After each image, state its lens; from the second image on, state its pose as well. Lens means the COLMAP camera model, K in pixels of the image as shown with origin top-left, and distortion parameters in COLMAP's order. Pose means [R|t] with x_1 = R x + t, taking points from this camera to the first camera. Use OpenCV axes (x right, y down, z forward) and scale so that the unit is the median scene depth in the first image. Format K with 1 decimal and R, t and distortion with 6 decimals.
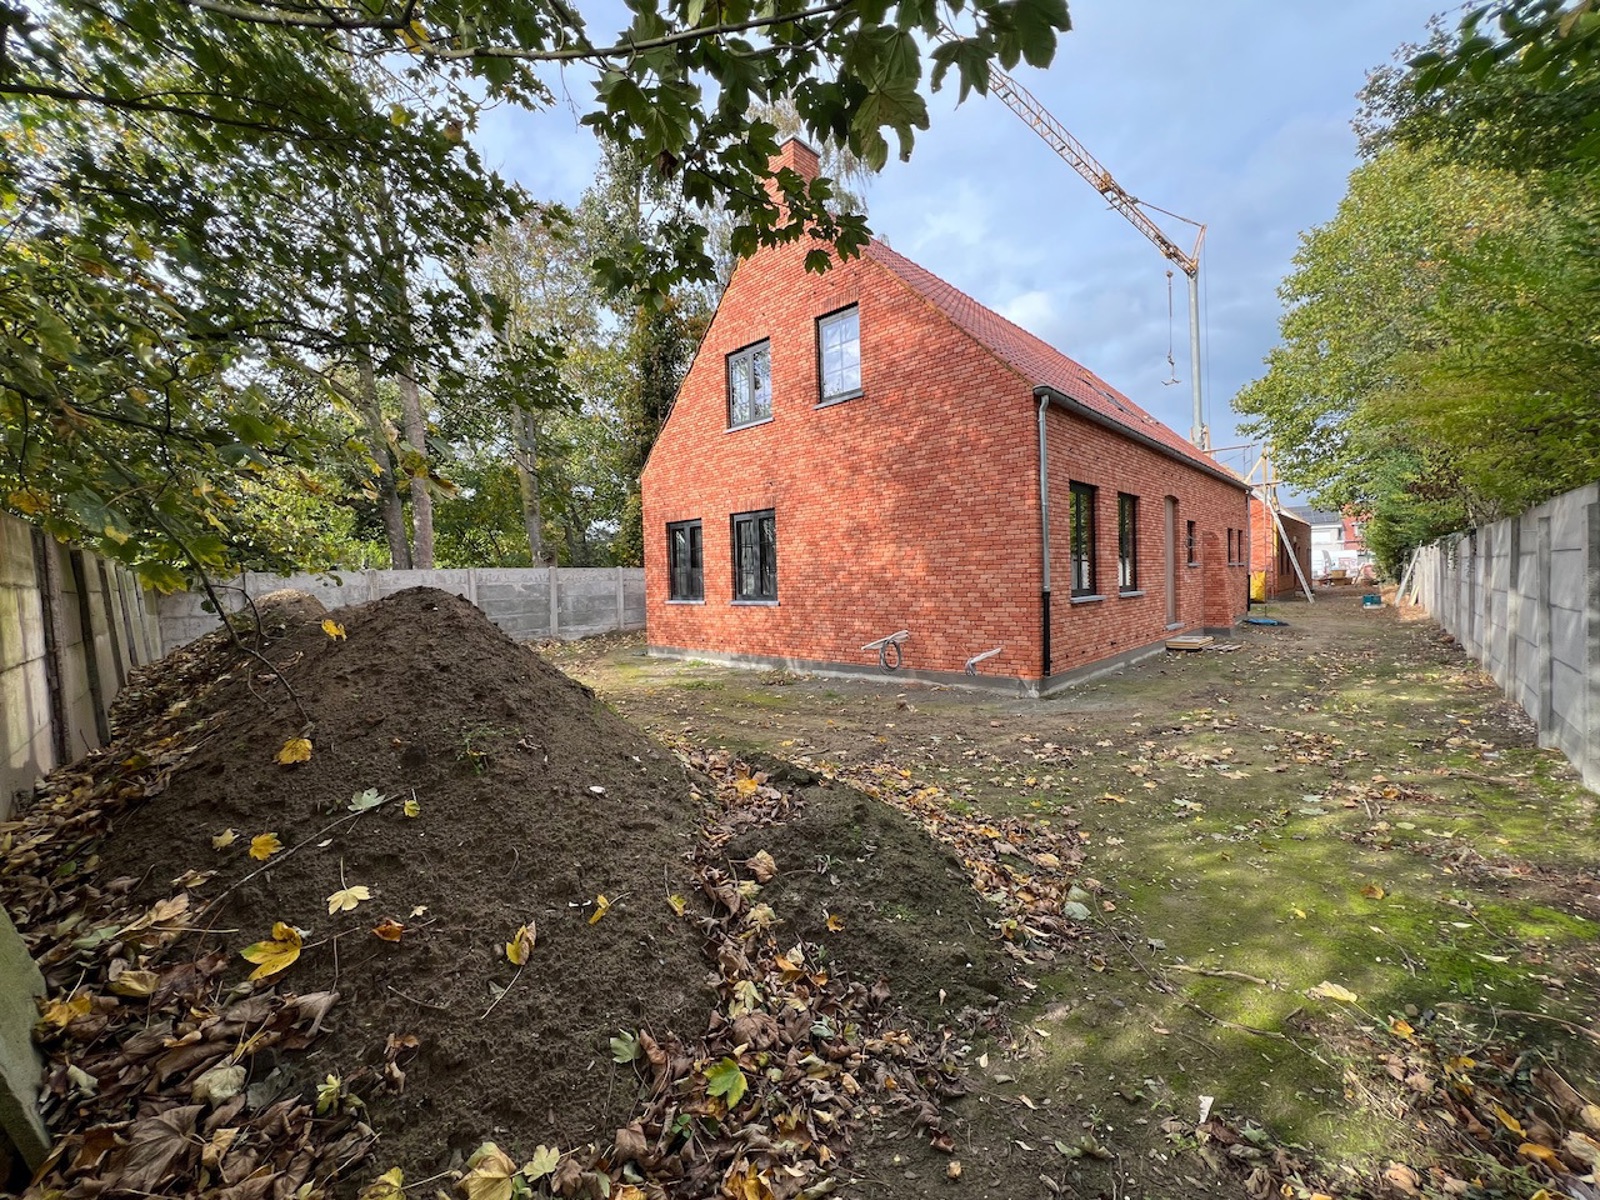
lens RADIAL K [[640.0, 0, 796.9], [0, 640.0, 599.6], [0, 0, 1]] dist [-0.002186, 0.000046]
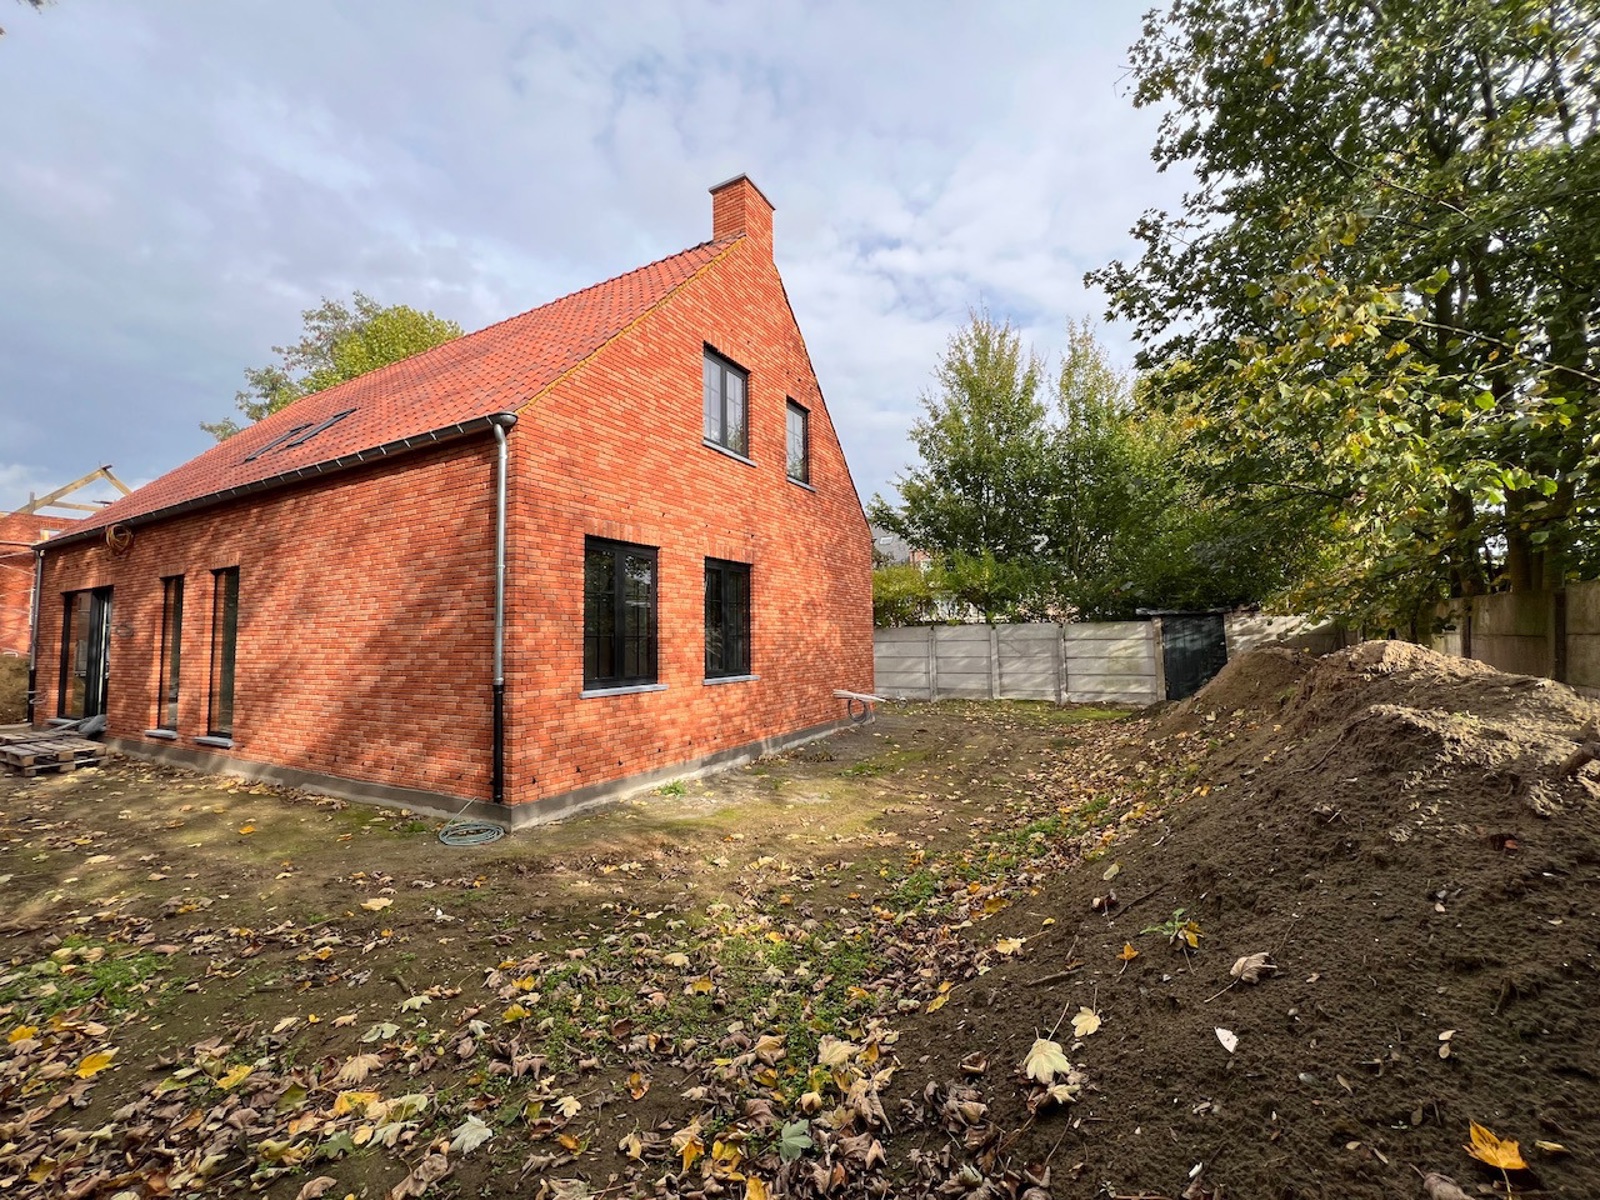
lens RADIAL K [[640.0, 0, 799.1], [0, 640.0, 598.9], [0, 0, 1]] dist [-0.002186, 0.000046]
pose [[-0.250390, 0.098406, 0.963131, -0.980700], [0.055616, 0.994640, -0.087167, -0.022305], [-0.966546, 0.031740, -0.254521, 1.306494]]
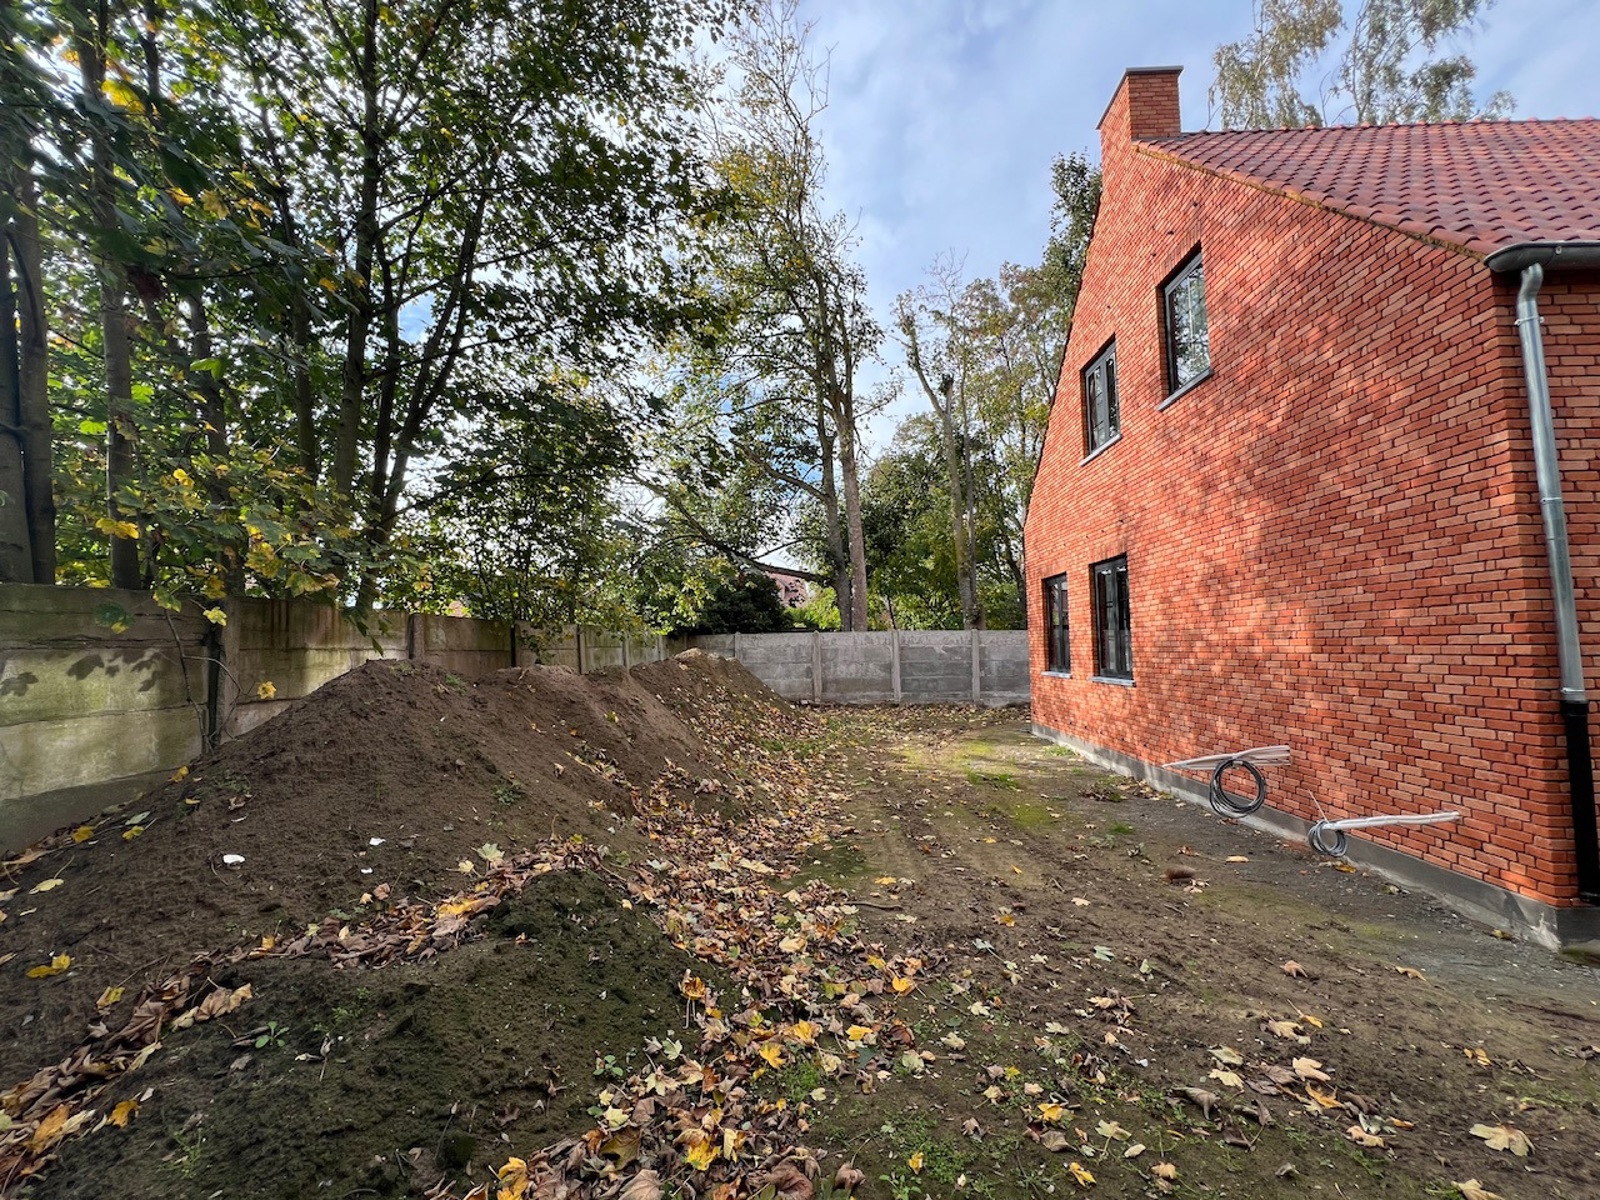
lens RADIAL K [[640.0, 0, 796.5], [0, 640.0, 597.4], [0, 0, 1]] dist [-0.002186, 0.000046]
pose [[0.654562, -0.035545, -0.755172, 0.305597], [-0.034939, 0.996405, -0.077183, -0.024581], [0.755201, 0.076906, 0.650966, 0.264057]]
